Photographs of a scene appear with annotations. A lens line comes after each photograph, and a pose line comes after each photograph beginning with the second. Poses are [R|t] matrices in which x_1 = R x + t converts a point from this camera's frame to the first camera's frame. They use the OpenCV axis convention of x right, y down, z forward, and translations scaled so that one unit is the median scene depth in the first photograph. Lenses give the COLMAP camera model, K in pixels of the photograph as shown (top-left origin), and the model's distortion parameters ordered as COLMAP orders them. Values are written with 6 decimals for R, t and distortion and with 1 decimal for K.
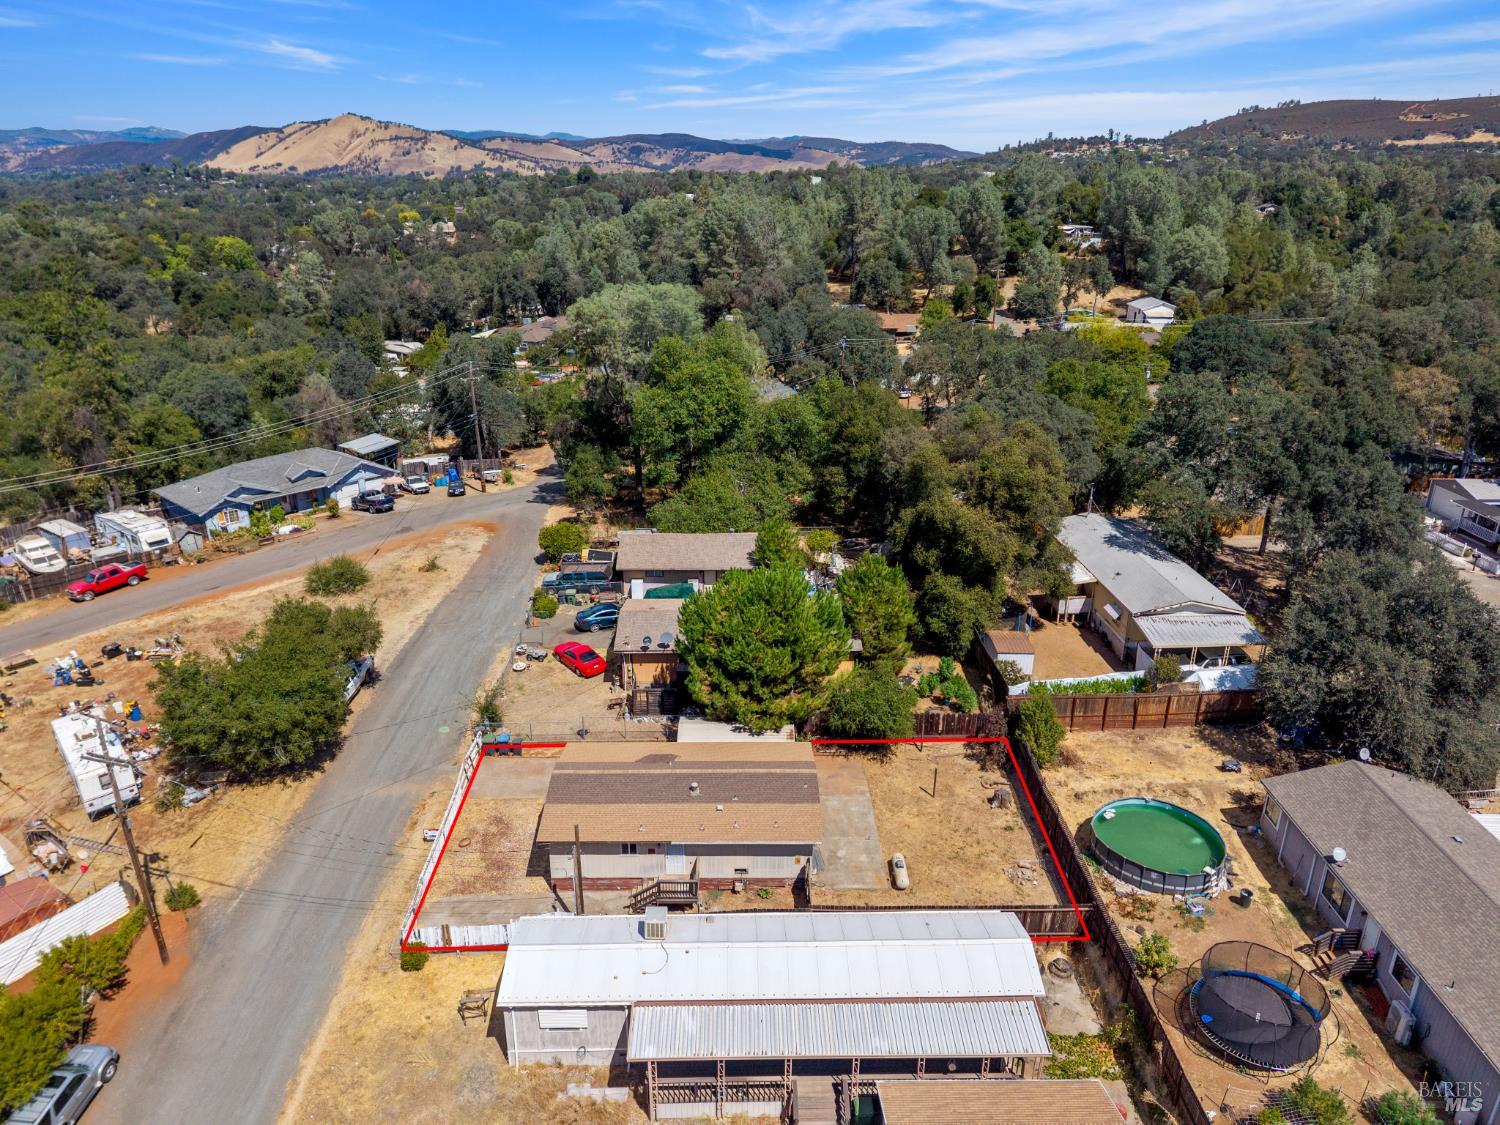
lens RADIAL K [[1031.3, 0, 751.4], [0, 1031.3, 497.6], [0, 0, 1]] dist [0.012044, -0.001213]
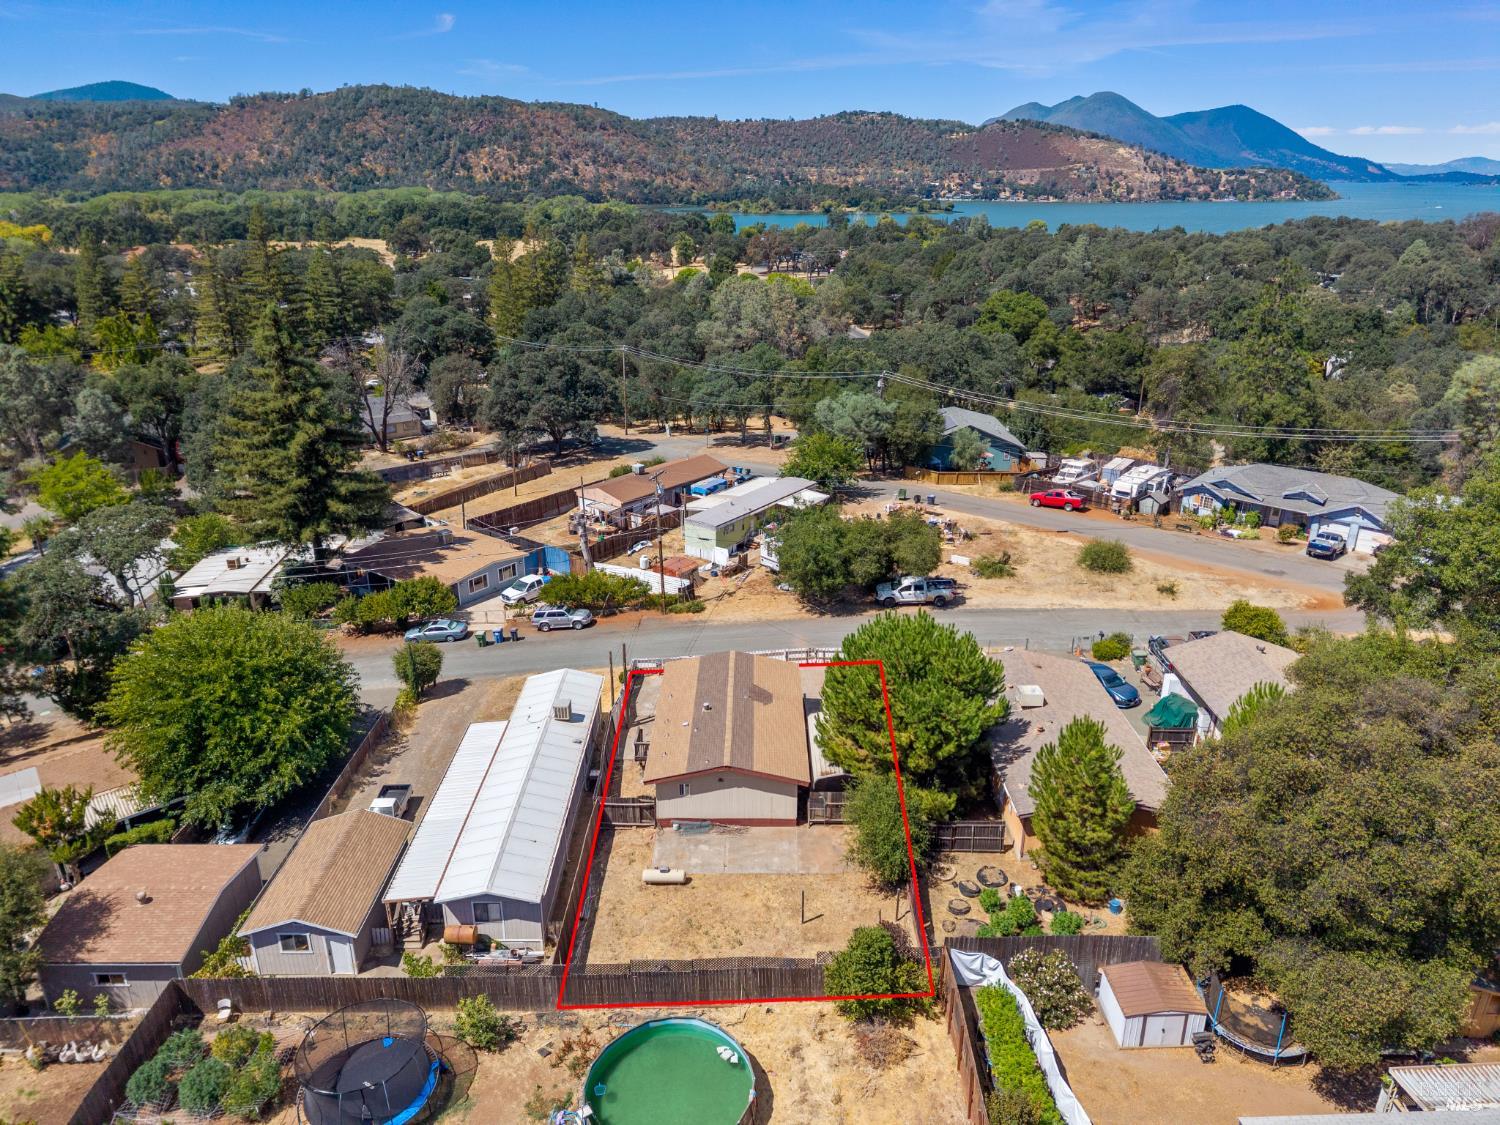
lens RADIAL K [[1000.9, 0, 742.3], [0, 1000.9, 563.6], [0, 0, 1]] dist [0.024597, -0.020414]
pose [[-0.021866, 0.358192, -0.933392, 0.572084], [-0.302117, 0.887599, 0.347697, -0.163561], [0.953020, 0.289596, 0.088807, 0.544443]]
